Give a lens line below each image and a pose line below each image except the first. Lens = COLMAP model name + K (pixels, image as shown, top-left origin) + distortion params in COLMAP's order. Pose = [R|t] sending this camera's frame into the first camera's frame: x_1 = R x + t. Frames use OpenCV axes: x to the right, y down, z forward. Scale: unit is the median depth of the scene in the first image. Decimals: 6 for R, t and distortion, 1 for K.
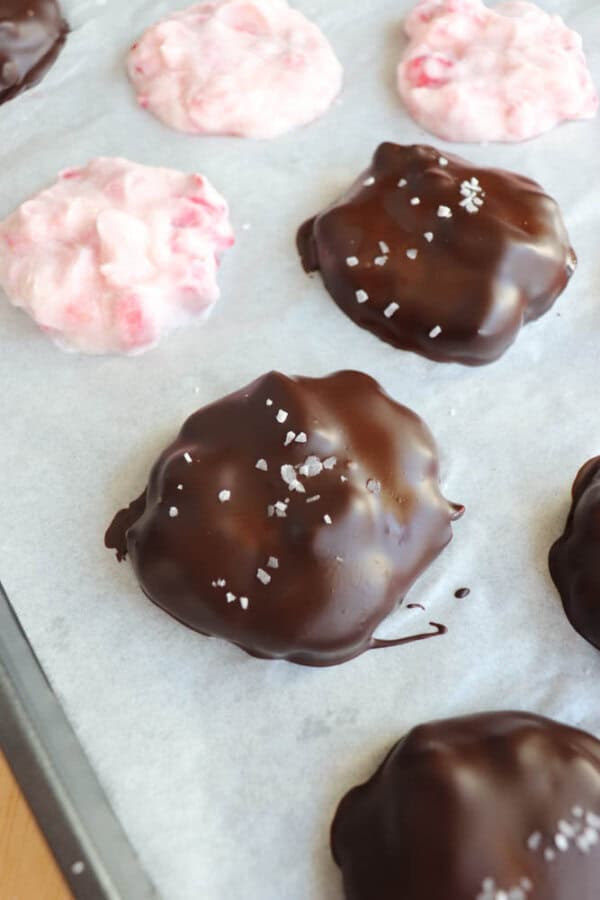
lens RADIAL K [[824.2, 0, 300.0], [0, 824.2, 450.0], [0, 0, 1]] dist [-0.180740, 0.134758]
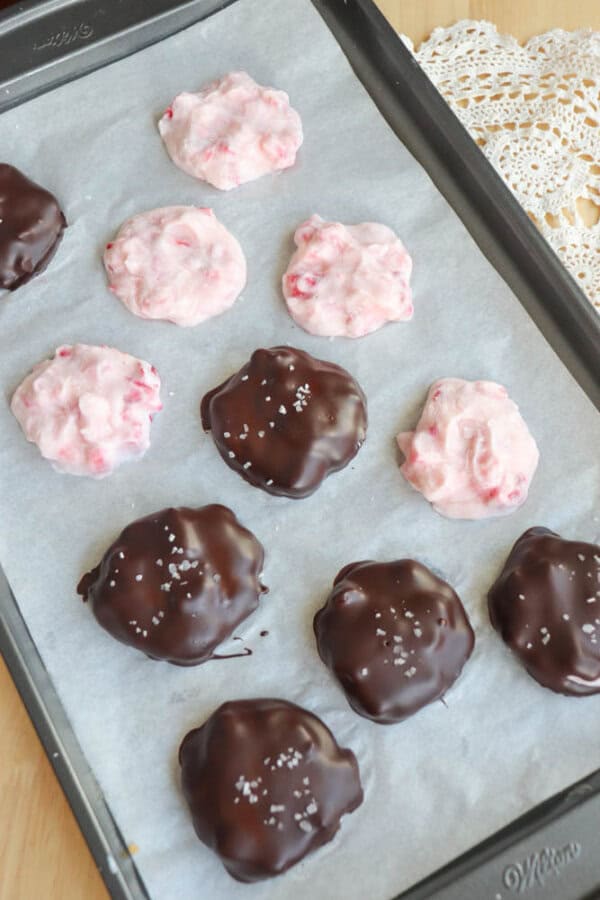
lens RADIAL K [[981.8, 0, 300.0], [0, 981.8, 450.0], [0, 0, 1]] dist [-0.112632, 0.017330]
pose [[0.997280, 0.072934, -0.010675, 0.243653], [-0.071456, 0.992126, 0.102857, -0.426763], [0.018092, -0.101814, 0.994639, -1.057998]]
